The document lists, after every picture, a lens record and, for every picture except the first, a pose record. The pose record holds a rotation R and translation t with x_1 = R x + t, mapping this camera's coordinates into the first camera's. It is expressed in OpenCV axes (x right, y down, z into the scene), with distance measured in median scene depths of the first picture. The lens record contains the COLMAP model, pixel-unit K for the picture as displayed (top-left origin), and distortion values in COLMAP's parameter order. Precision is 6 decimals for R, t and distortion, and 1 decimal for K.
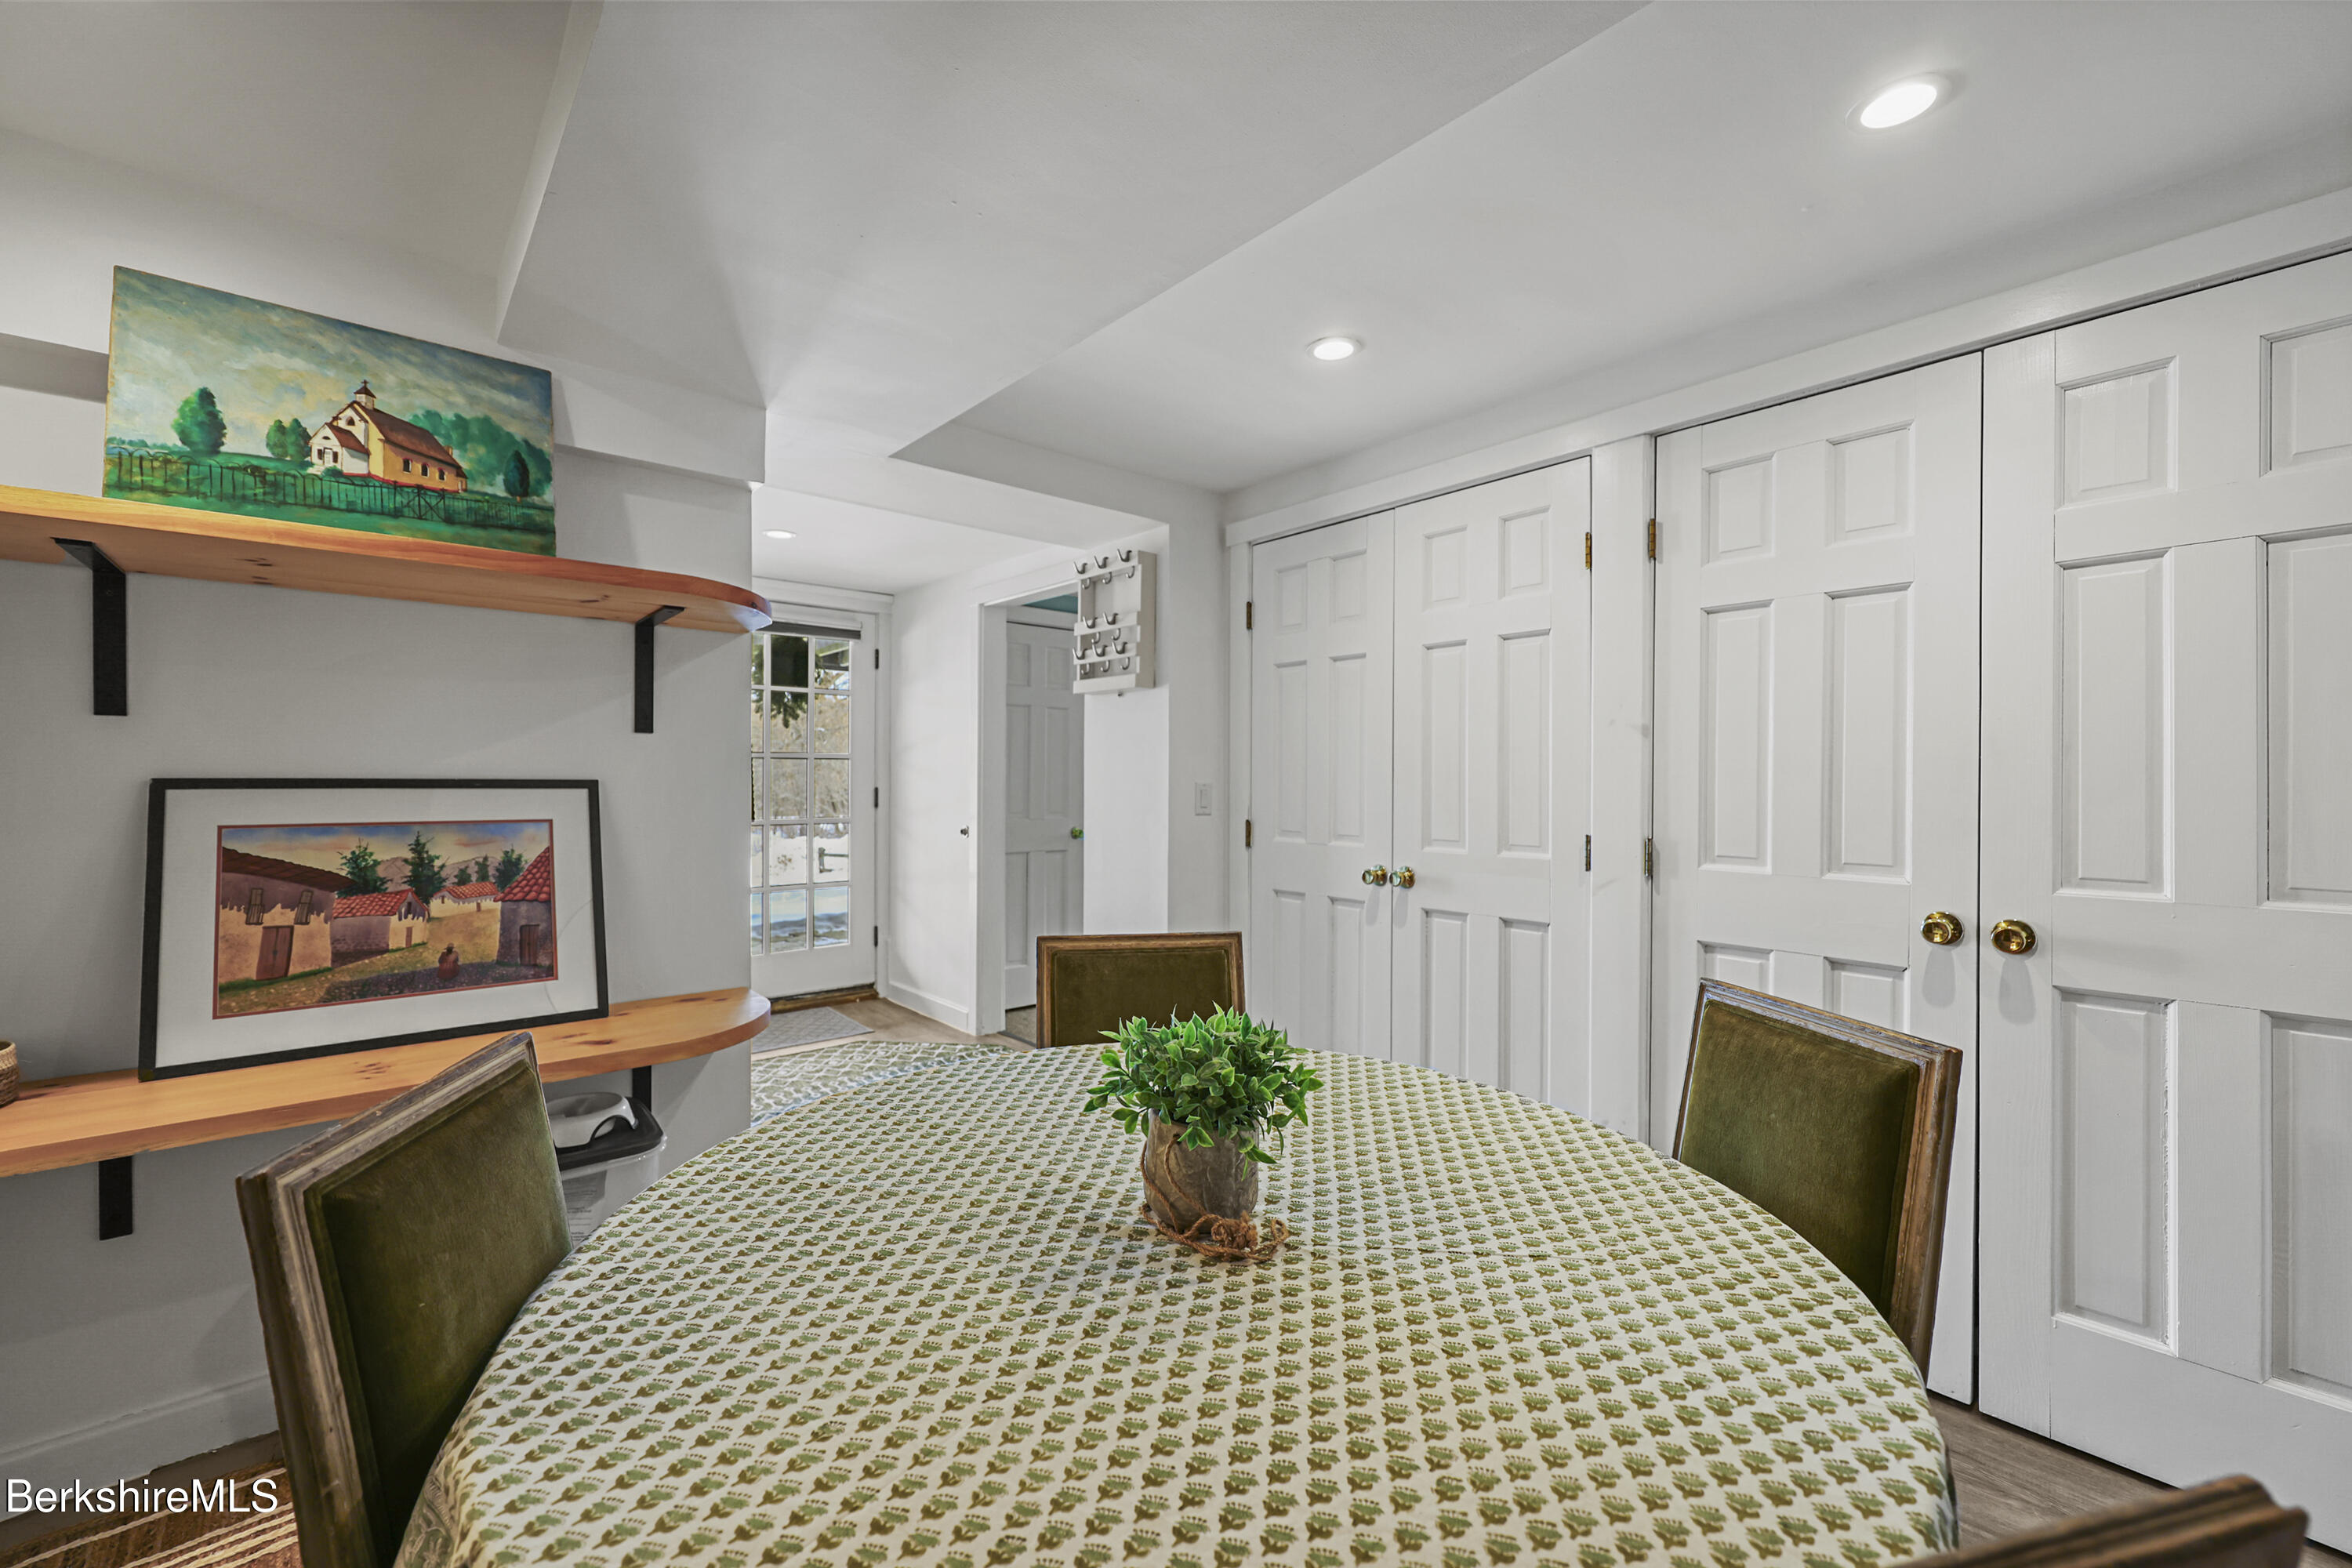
lens RADIAL K [[943.3, 0, 1176.0], [0, 943.3, 784.0], [0, 0, 1]] dist [-0.001009, -0.000308]
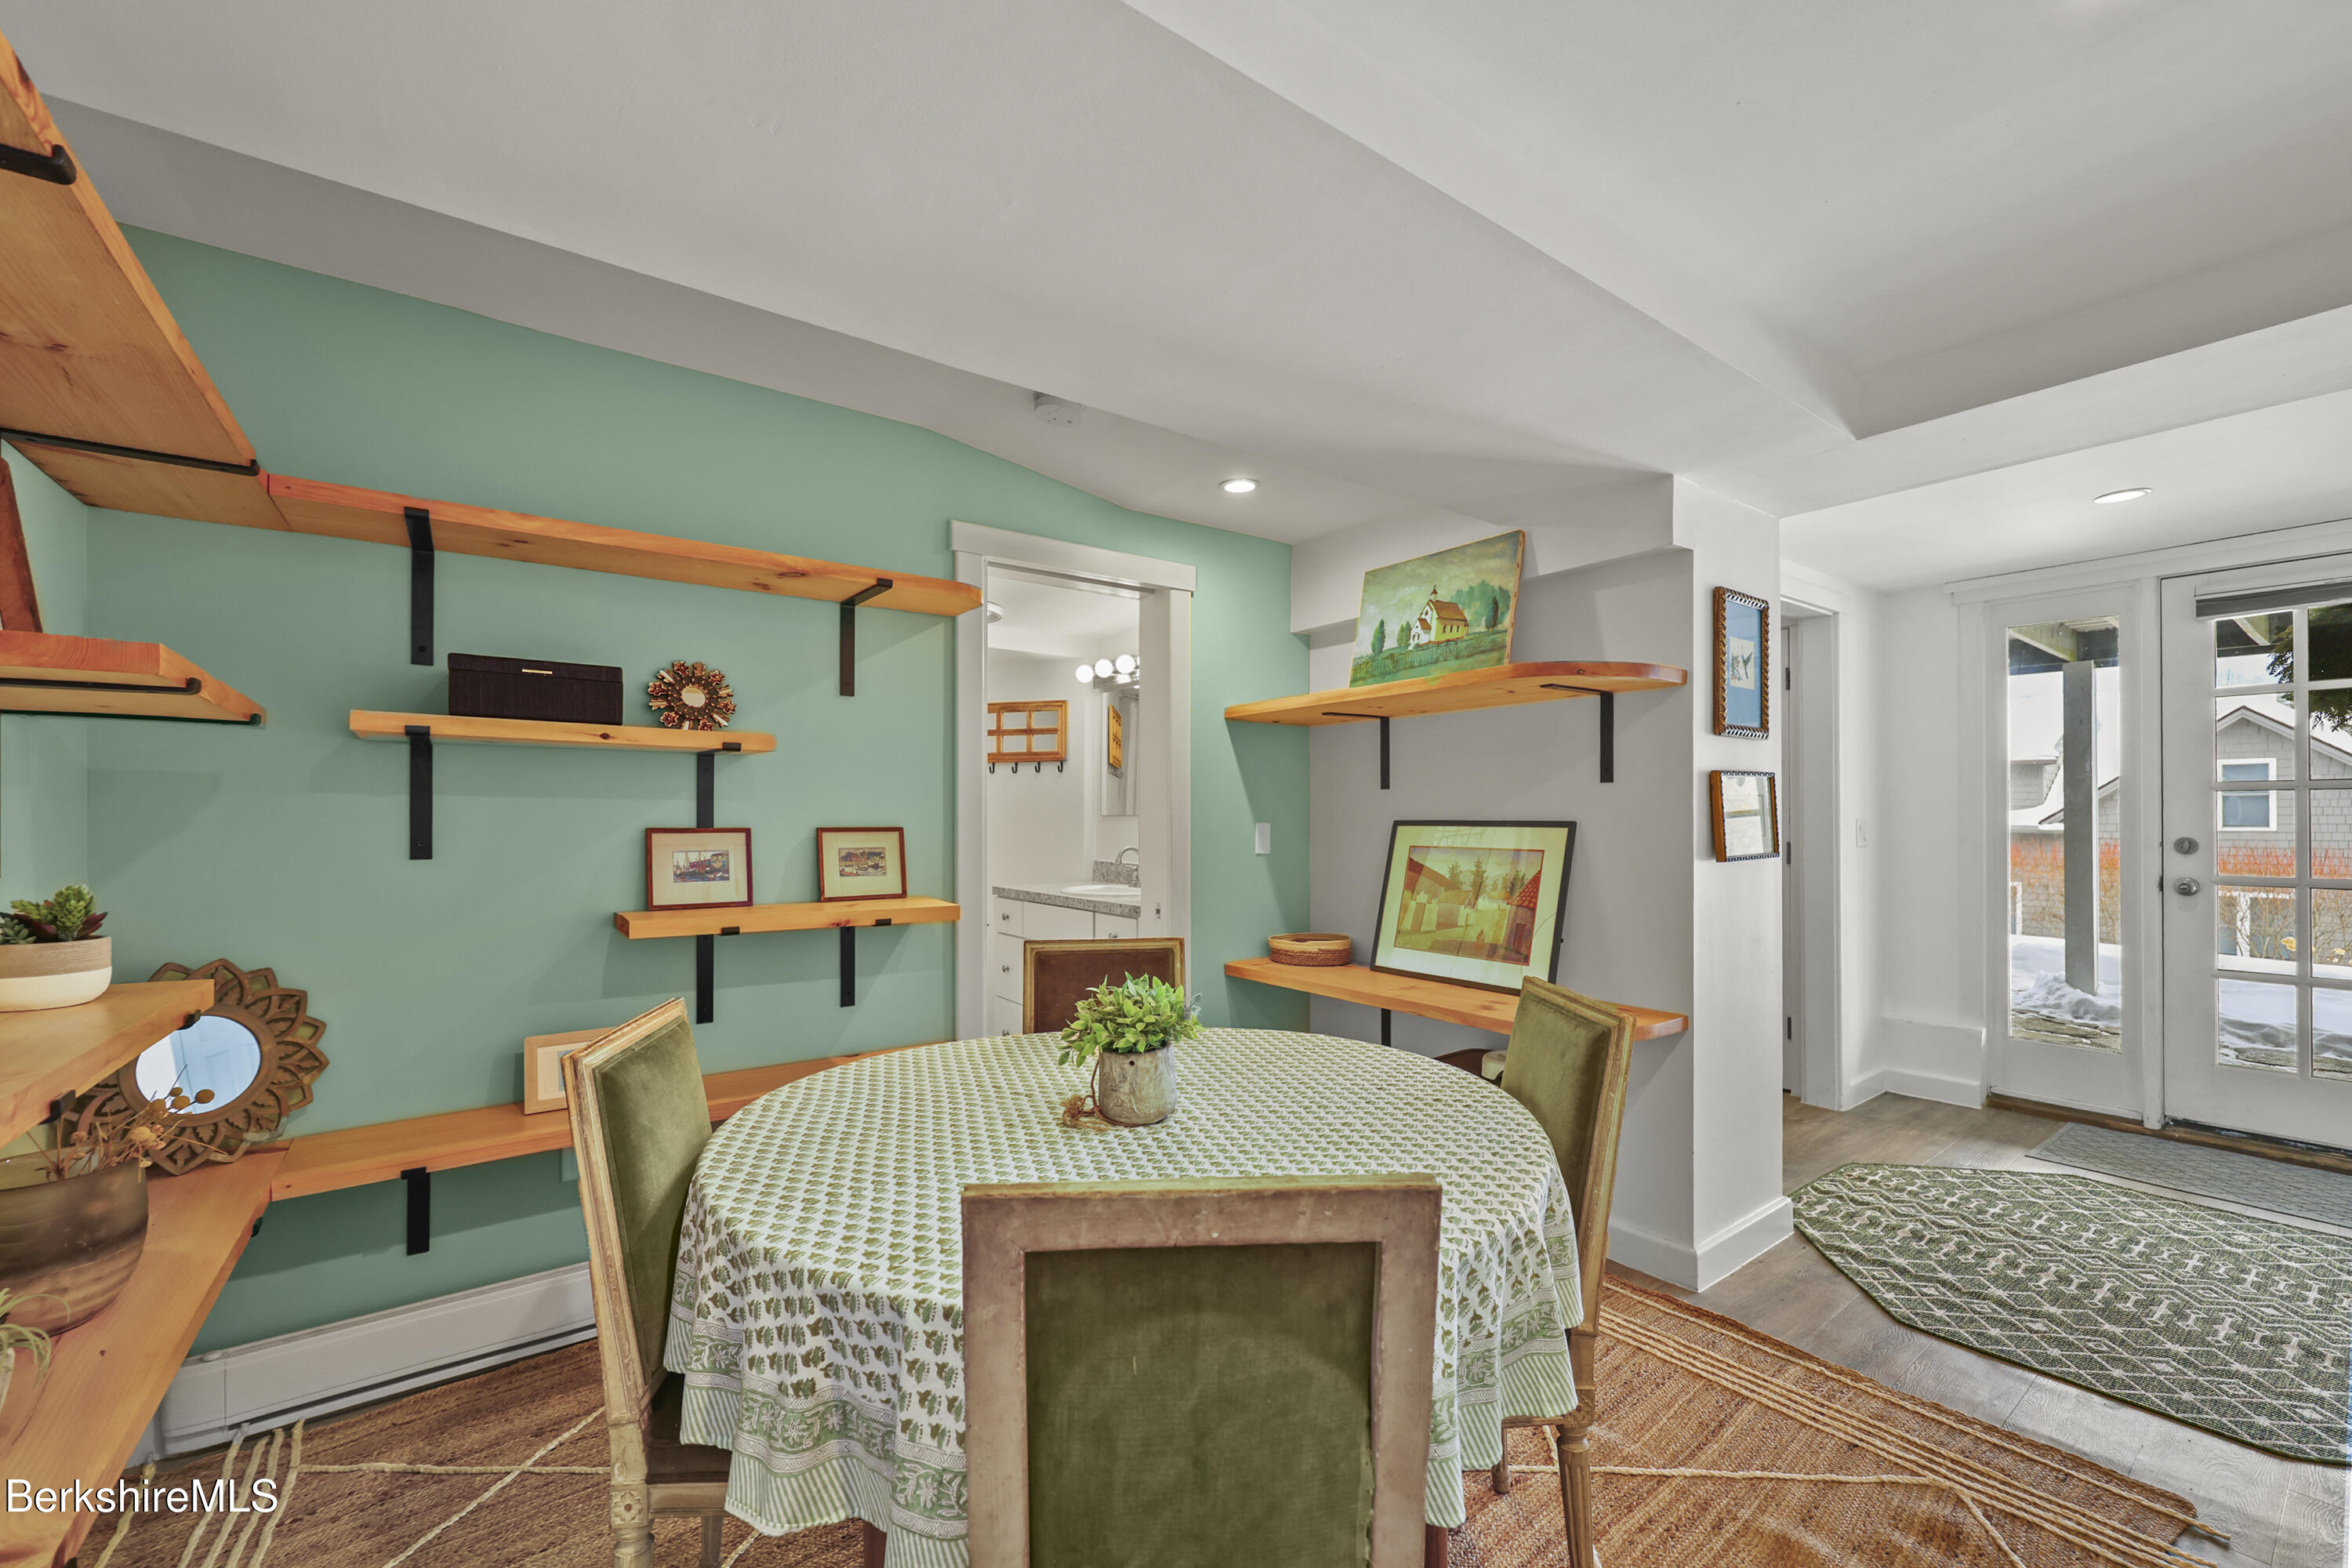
lens RADIAL K [[958.5, 0, 1192.7], [0, 958.5, 812.9], [0, 0, 1]] dist [0.002272, -0.000029]
pose [[-0.075632, -0.006727, -0.997113, 0.890704], [-0.001880, 0.999976, -0.006604, -0.007162], [0.997134, 0.001375, -0.075643, 0.700700]]
